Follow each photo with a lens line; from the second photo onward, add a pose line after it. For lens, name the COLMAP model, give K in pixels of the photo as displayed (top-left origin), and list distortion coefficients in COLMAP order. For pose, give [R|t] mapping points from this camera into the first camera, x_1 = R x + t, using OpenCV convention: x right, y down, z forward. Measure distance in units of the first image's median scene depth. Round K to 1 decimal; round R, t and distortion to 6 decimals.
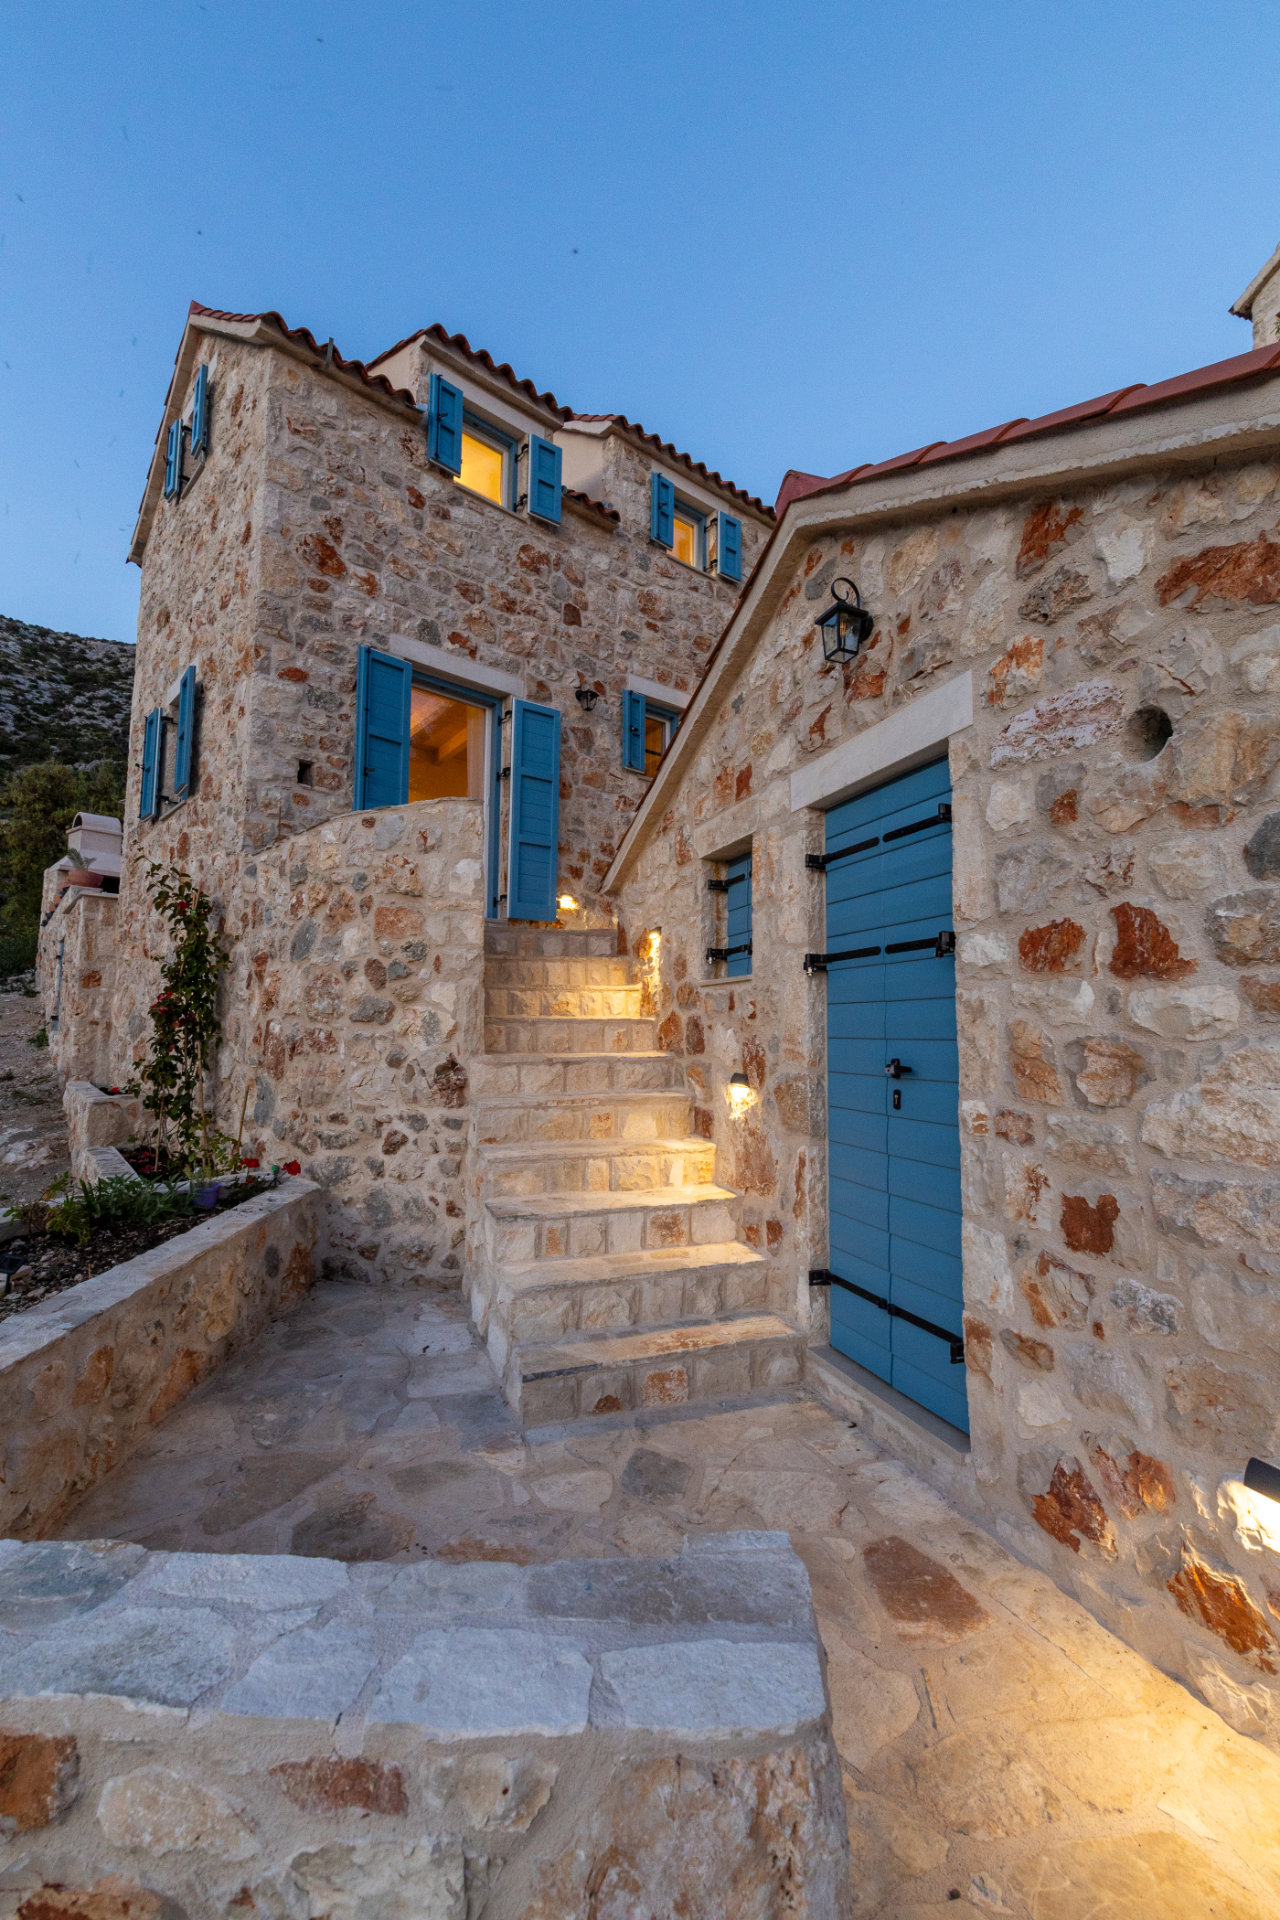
lens RADIAL K [[819.8, 0, 640.6], [0, 819.8, 962.6], [0, 0, 1]] dist [0.004073, -0.000618]
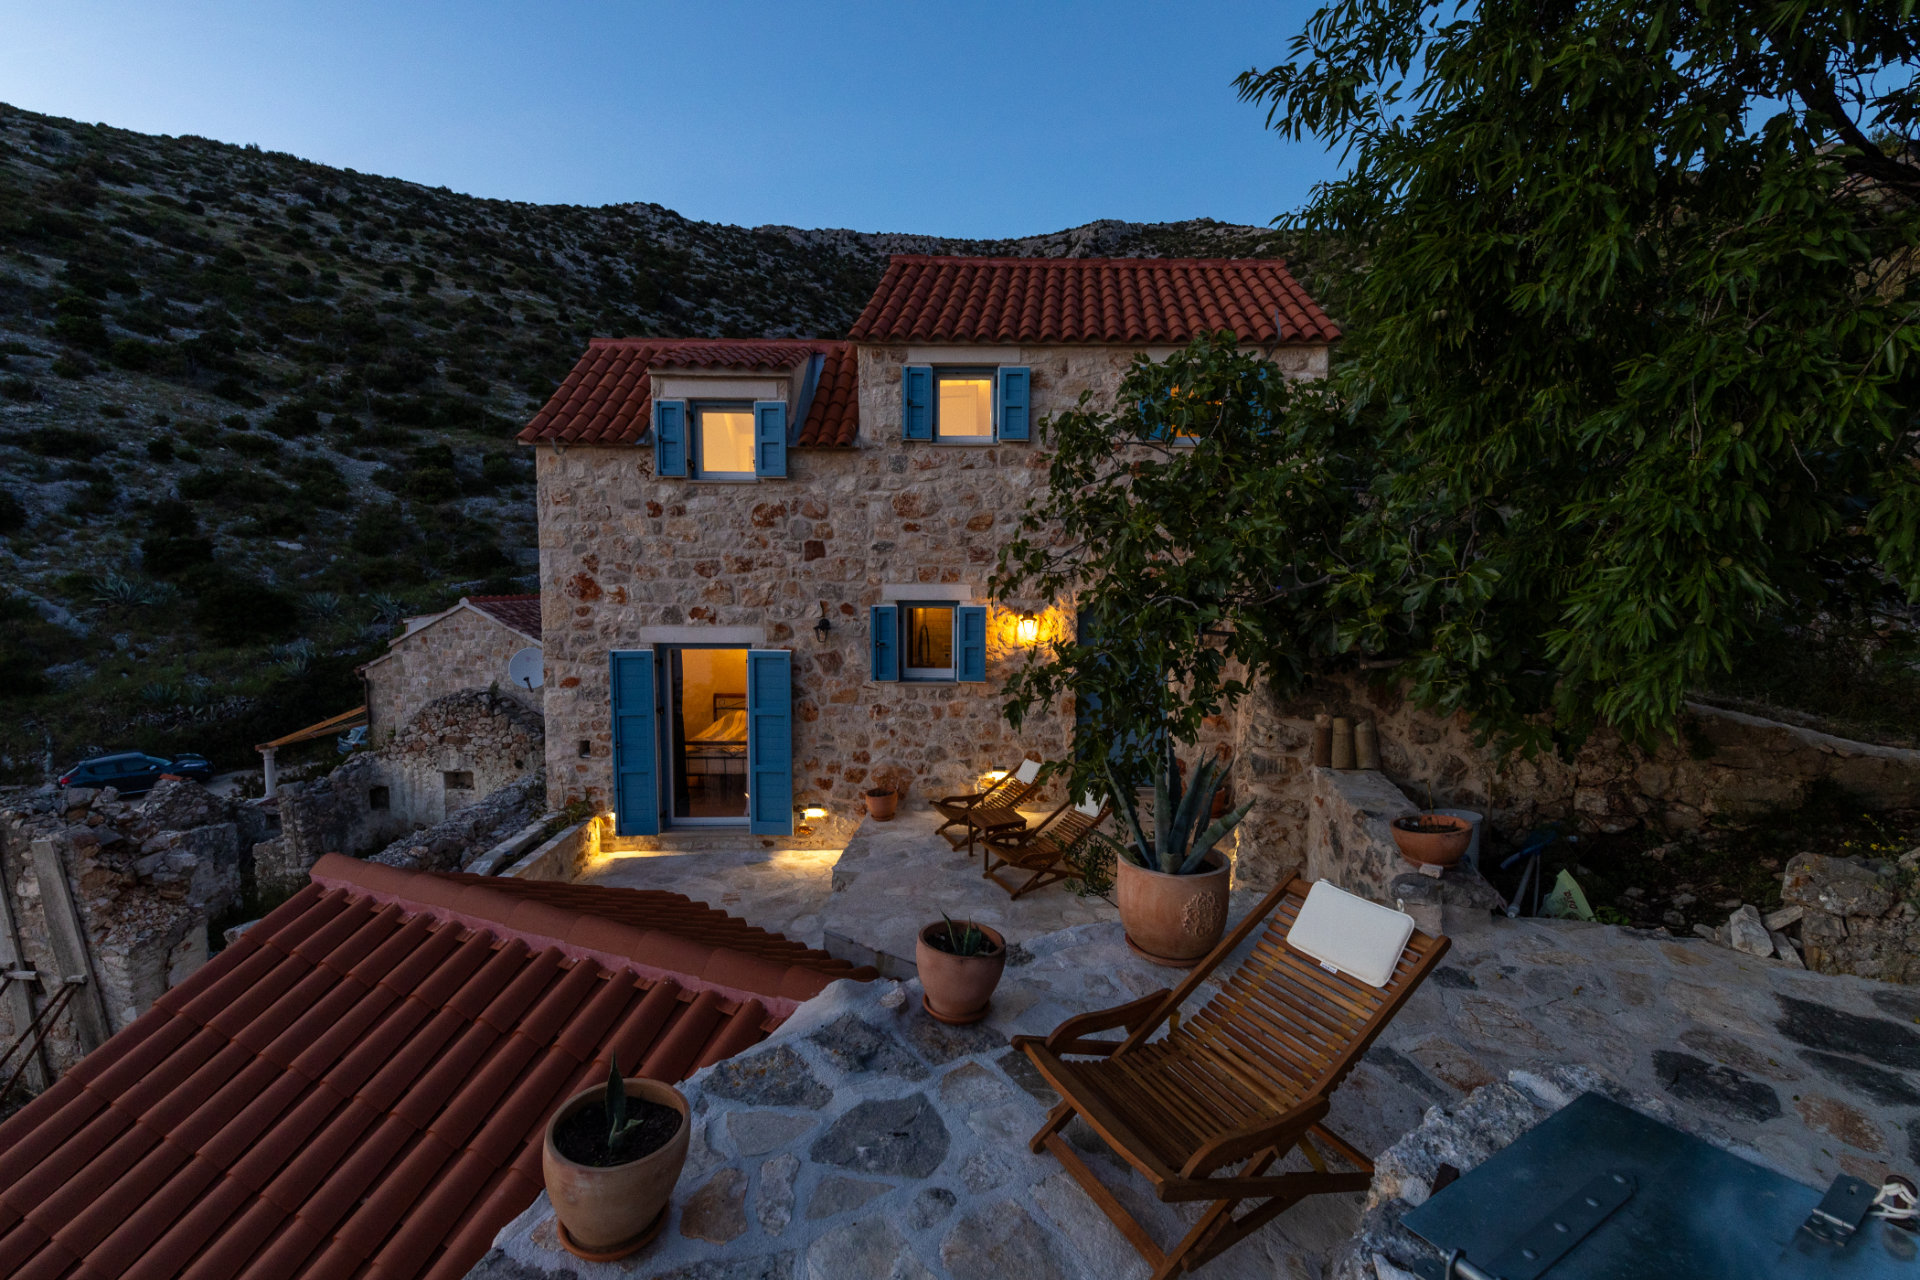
lens RADIAL K [[819.8, 0, 961.9], [0, 819.8, 629.9], [0, 0, 1]] dist [0.004073, -0.000618]
pose [[0.756947, 0.046766, -0.651800, 0.789606], [0.060079, 0.988231, 0.140676, -0.465482], [0.650708, -0.145644, 0.745229, 0.304831]]
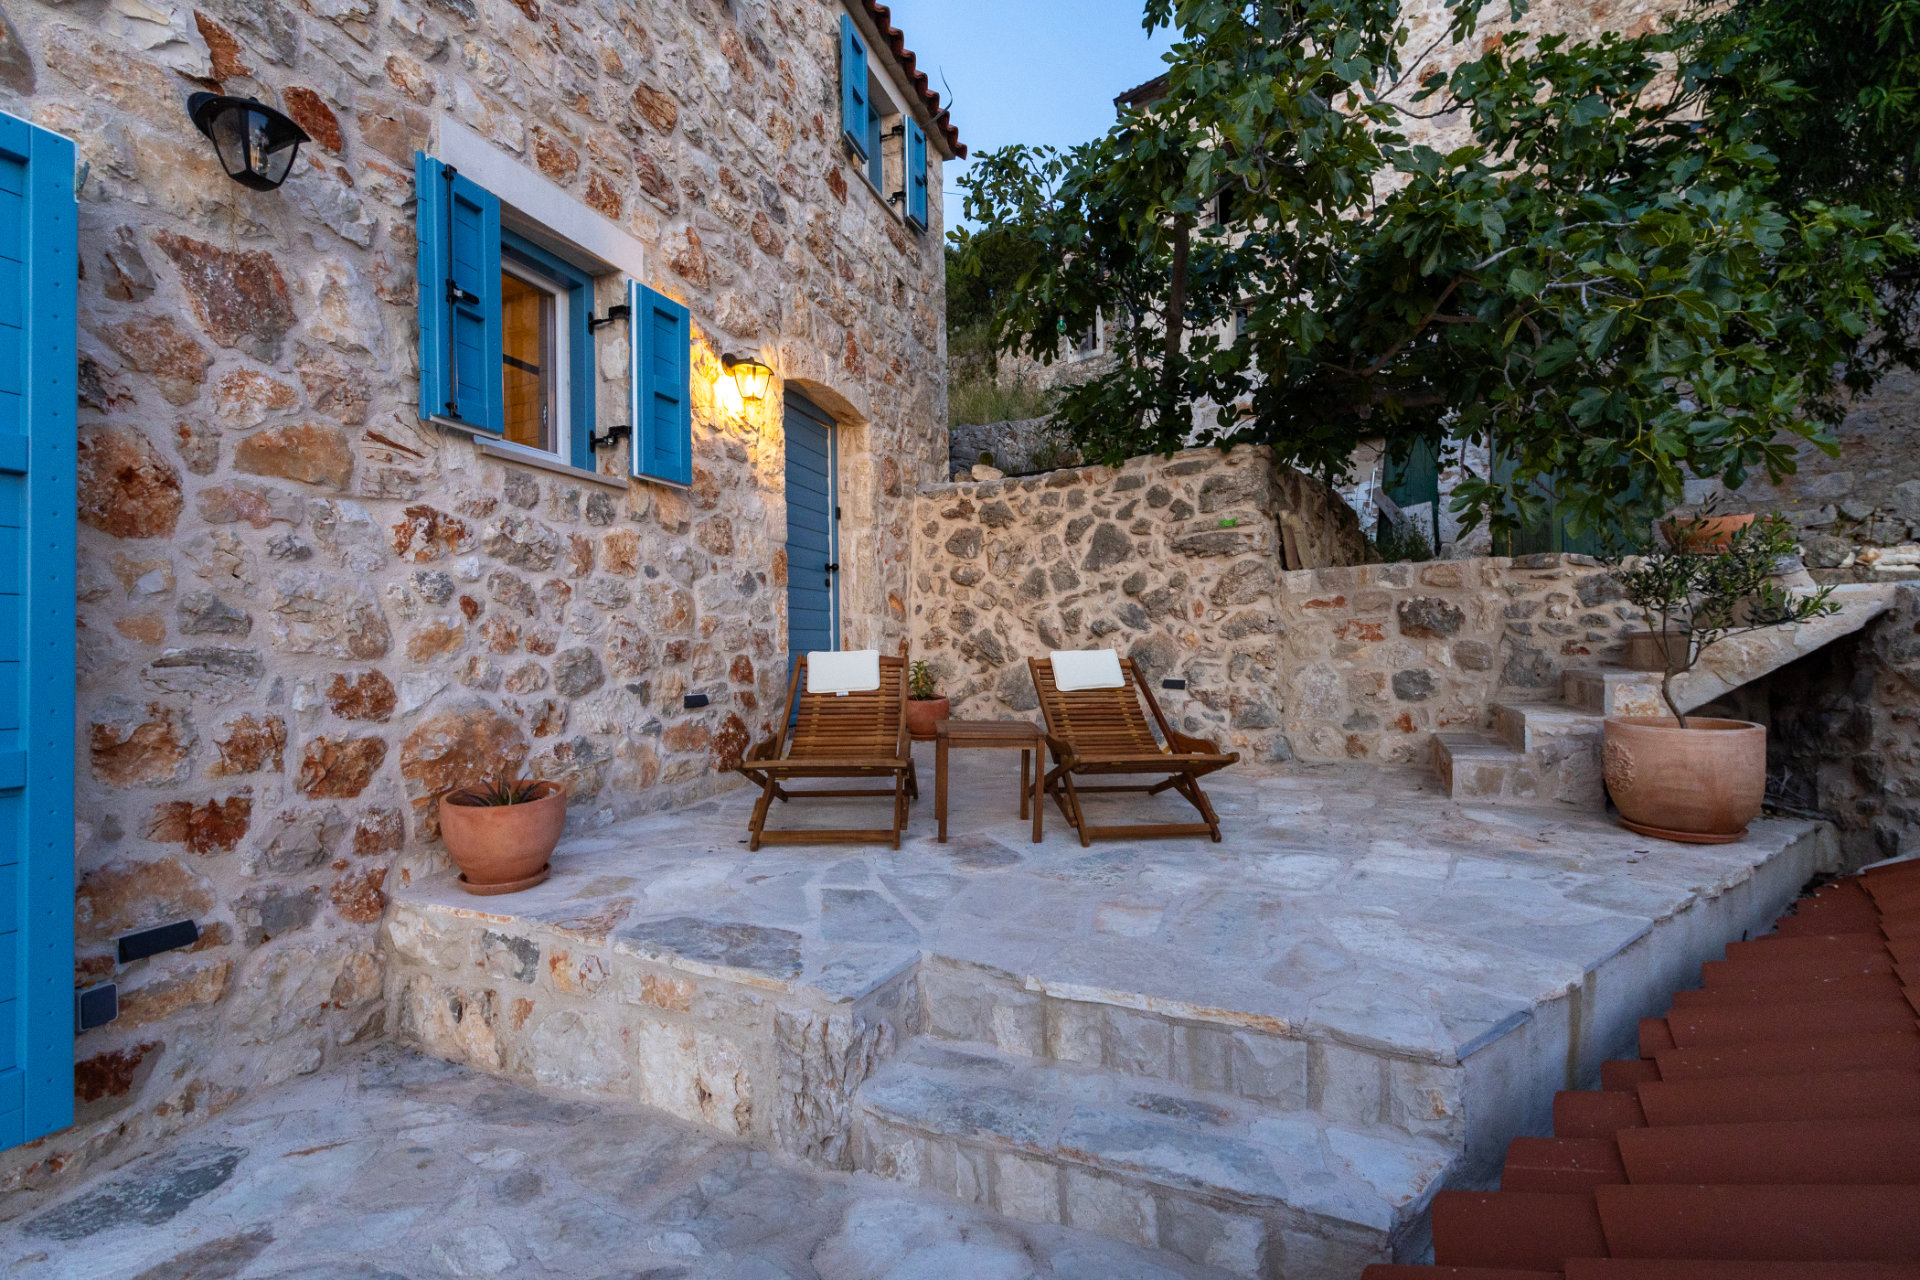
lens RADIAL K [[819.8, 0, 960.4], [0, 819.8, 641.7], [0, 0, 1]] dist [0.004073, -0.000618]
pose [[0.848607, -0.012337, 0.528879, -0.014812], [-0.028377, 0.997227, 0.068795, -0.189607], [-0.528262, -0.073388, 0.845904, 0.656949]]
